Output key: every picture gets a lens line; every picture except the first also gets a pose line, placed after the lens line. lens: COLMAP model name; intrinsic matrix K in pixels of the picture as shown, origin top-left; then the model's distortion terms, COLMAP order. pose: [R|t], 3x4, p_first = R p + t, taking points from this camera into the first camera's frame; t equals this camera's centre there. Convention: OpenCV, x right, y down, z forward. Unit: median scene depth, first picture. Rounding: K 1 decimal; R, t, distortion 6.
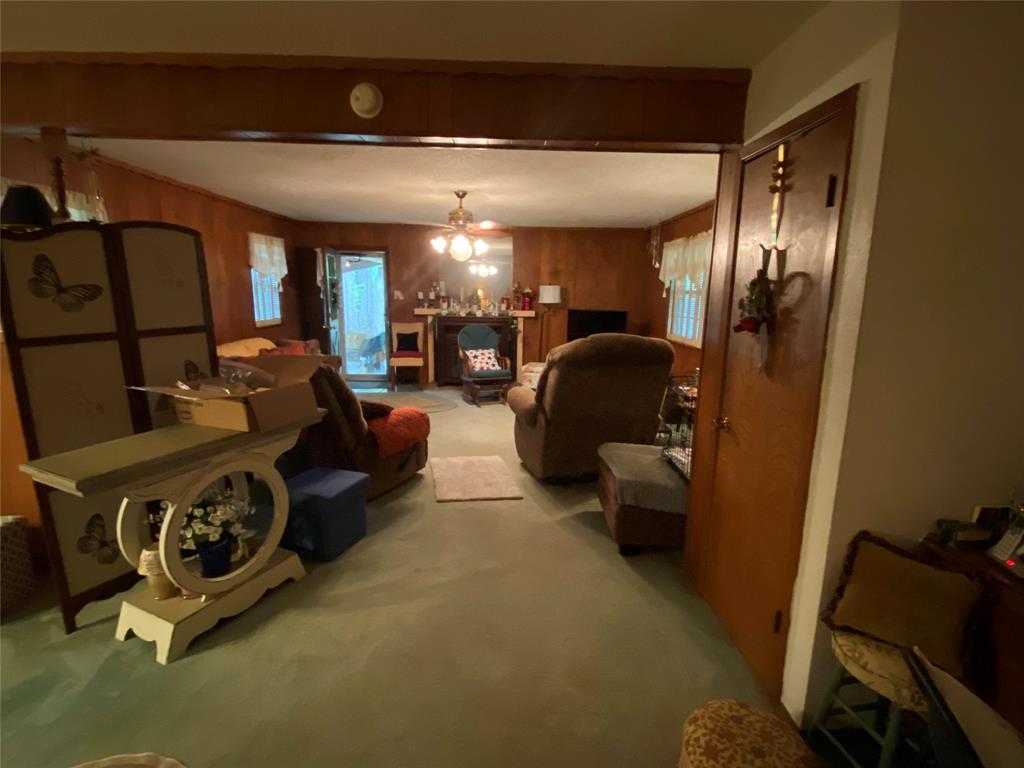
lens RADIAL K [[489.8, 0, 517.4], [0, 489.8, 384.9], [0, 0, 1]] dist [0.004807, -0.000671]
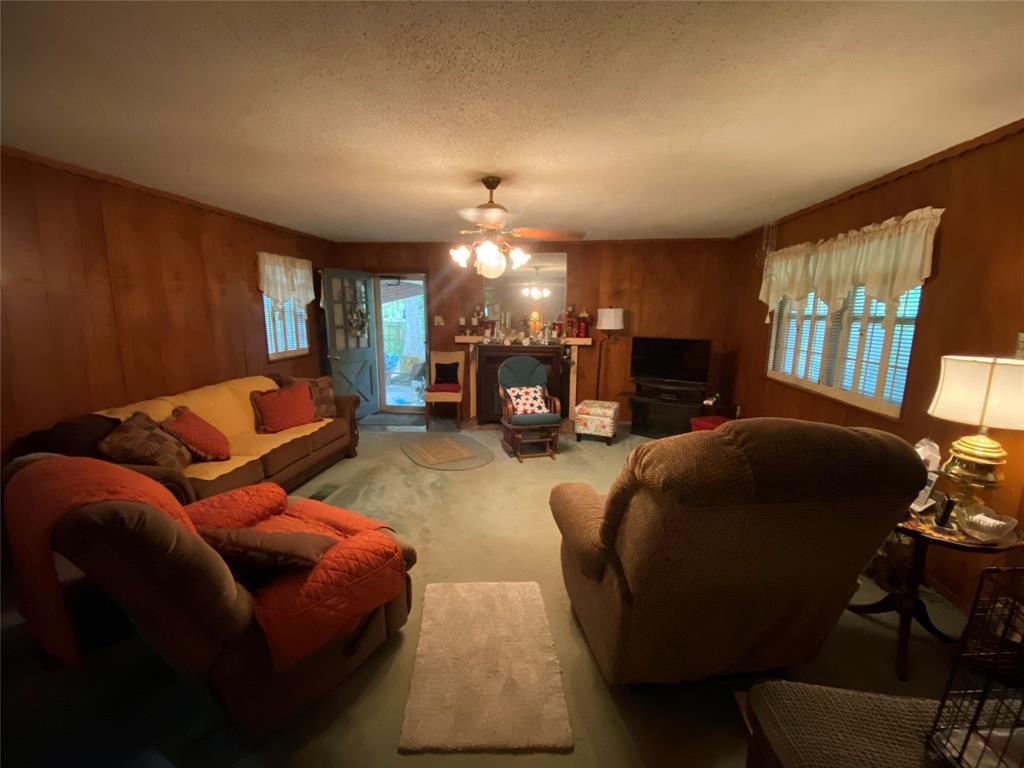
lens RADIAL K [[417.4, 0, 509.5], [0, 417.4, 385.2], [0, 0, 1]] dist [0.001743, -0.000391]
pose [[0.989175, 0.015860, -0.145879, 0.001659], [-0.018072, 0.999741, -0.013845, -0.060676], [0.145622, 0.016332, 0.989206, 0.276681]]
